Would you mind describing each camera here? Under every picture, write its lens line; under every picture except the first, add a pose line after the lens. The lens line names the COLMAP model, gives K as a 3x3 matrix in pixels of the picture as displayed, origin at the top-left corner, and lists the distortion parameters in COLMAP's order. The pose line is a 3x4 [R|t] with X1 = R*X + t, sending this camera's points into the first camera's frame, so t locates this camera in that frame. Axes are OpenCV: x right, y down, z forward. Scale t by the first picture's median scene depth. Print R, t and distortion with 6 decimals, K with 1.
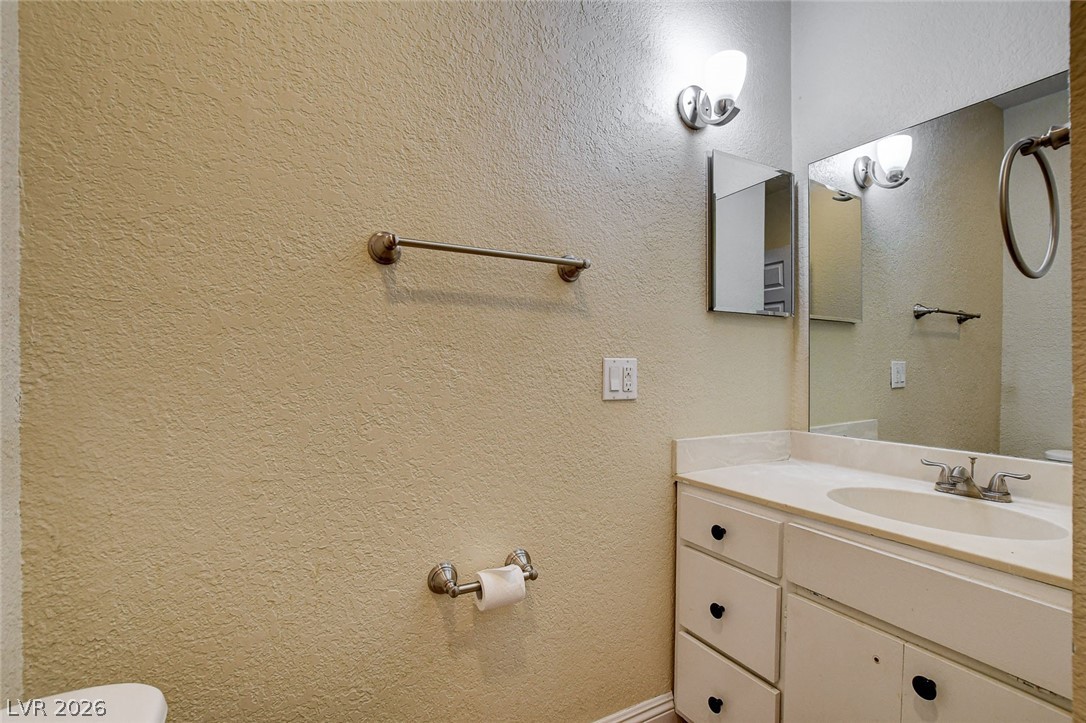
lens RADIAL K [[492.2, 0, 540.1], [0, 492.2, 362.1], [0, 0, 1]] dist [-0.016487, 0.002062]
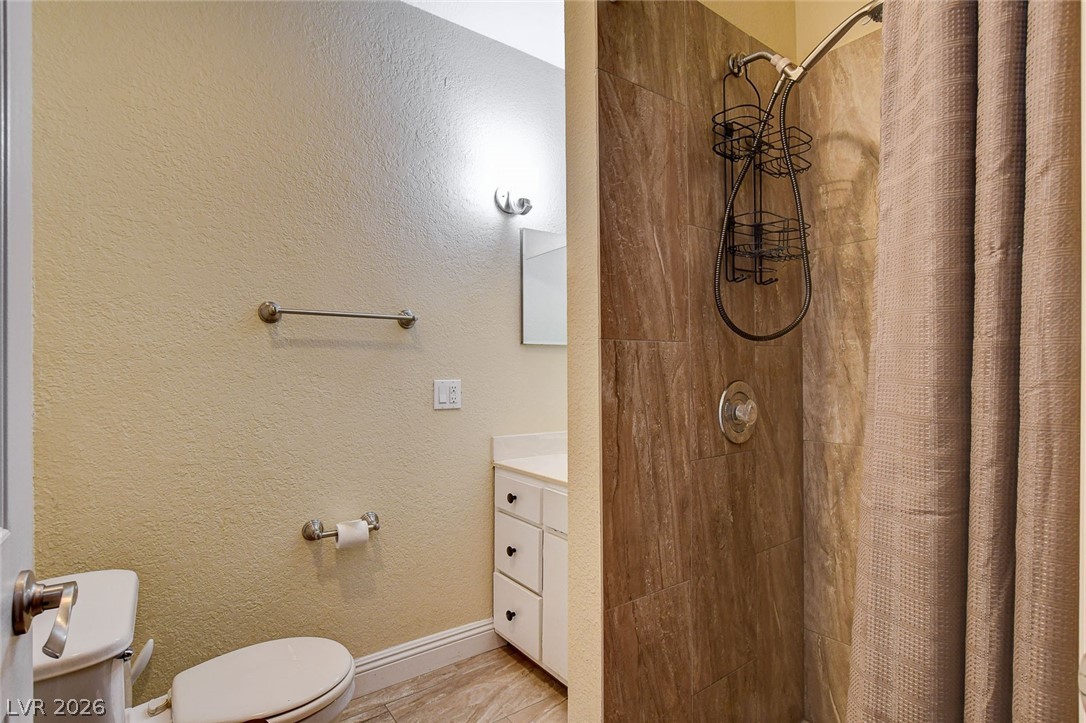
lens RADIAL K [[536.8, 0, 540.6], [0, 536.8, 366.2], [0, 0, 1]] dist [-0.005242, 0.000775]
pose [[0.993443, -0.001268, 0.114321, 0.294505], [0.000354, 0.999968, 0.008013, -0.069653], [-0.114328, -0.007920, 0.993411, -0.676062]]
